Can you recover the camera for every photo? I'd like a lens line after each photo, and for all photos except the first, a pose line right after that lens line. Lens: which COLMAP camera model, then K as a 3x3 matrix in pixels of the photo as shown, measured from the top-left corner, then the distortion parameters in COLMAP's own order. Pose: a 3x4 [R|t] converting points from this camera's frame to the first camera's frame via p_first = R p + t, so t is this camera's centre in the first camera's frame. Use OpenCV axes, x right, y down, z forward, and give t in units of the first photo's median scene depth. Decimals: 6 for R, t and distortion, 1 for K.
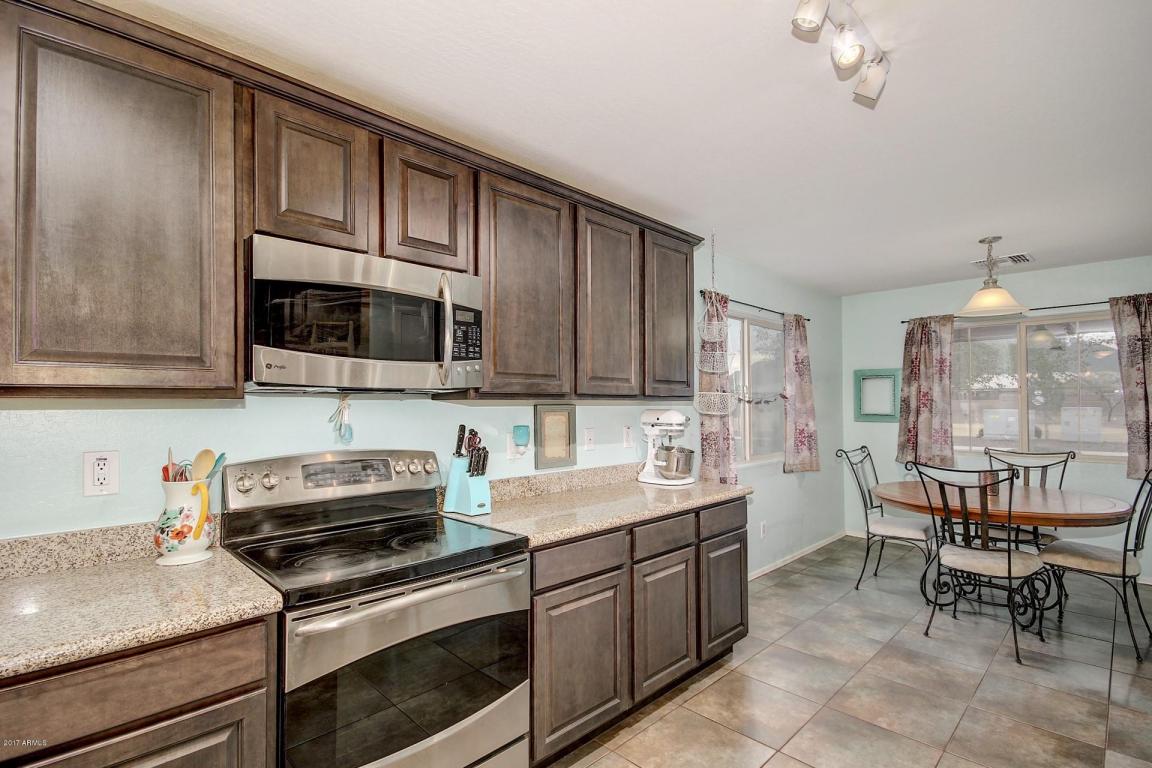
lens RADIAL K [[544.5, 0, 573.7], [0, 544.5, 394.5], [0, 0, 1]] dist [0.002448, -0.010697]
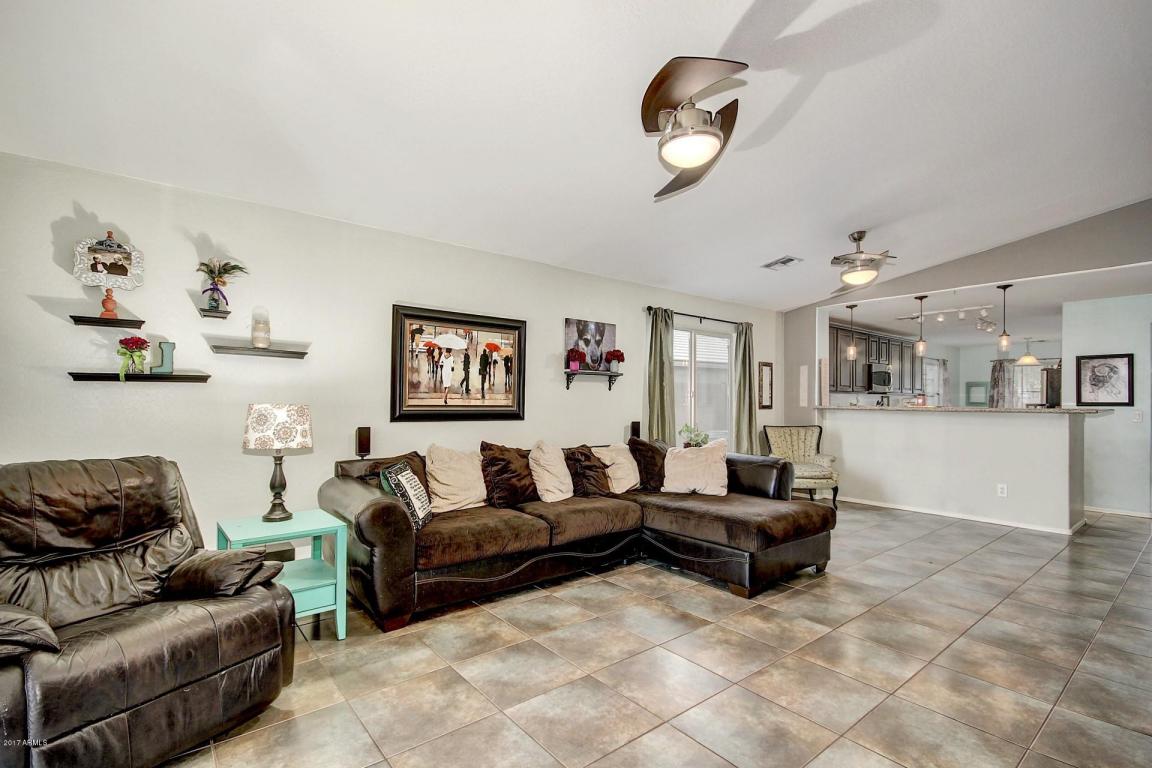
lens RADIAL K [[532.0, 0, 577.2], [0, 532.0, 396.9], [0, 0, 1]] dist [-0.005187, -0.000825]
pose [[0.995427, 0.012764, -0.094671, -0.997938], [-0.011254, 0.999801, 0.016476, -0.003679], [0.094862, -0.015336, 0.995372, -1.509293]]
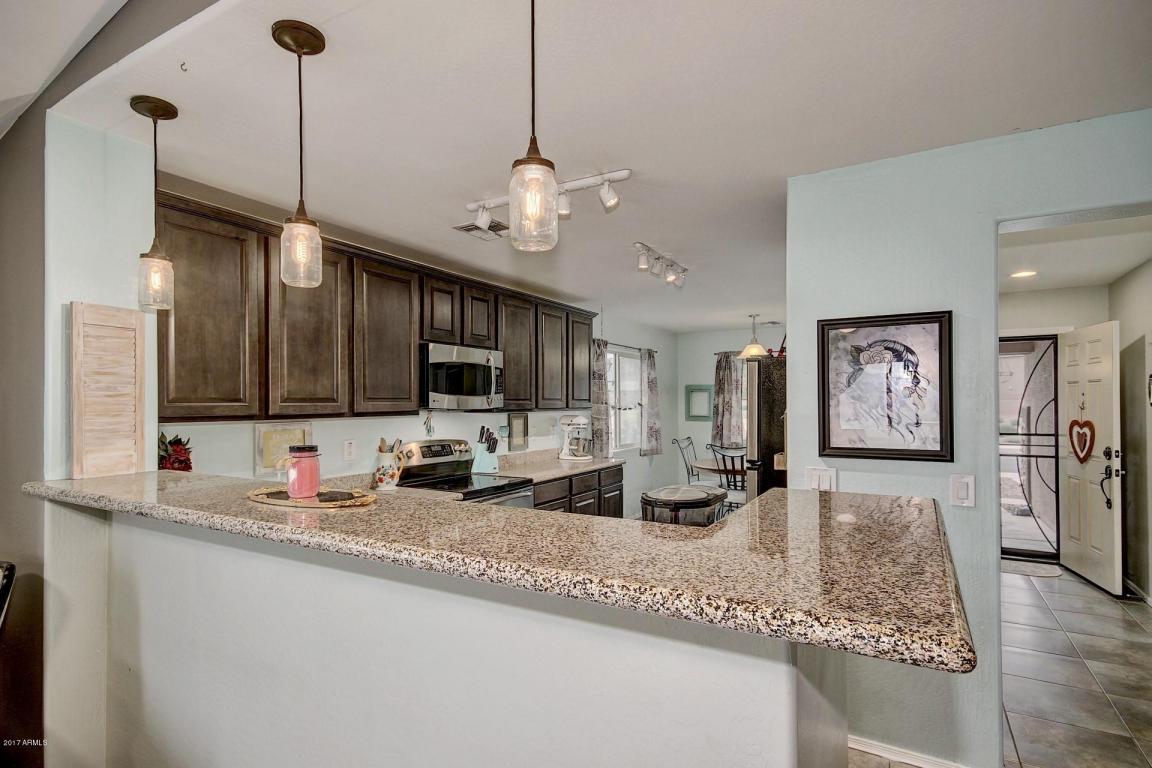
lens RADIAL K [[575.4, 0, 578.1], [0, 575.4, 395.5], [0, 0, 1]] dist [0.022049, -0.015700]
pose [[0.963699, 0.004886, 0.266948, -0.204547], [-0.007056, 0.999949, 0.007172, -0.031695], [-0.266899, -0.008795, 0.963684, -0.484305]]
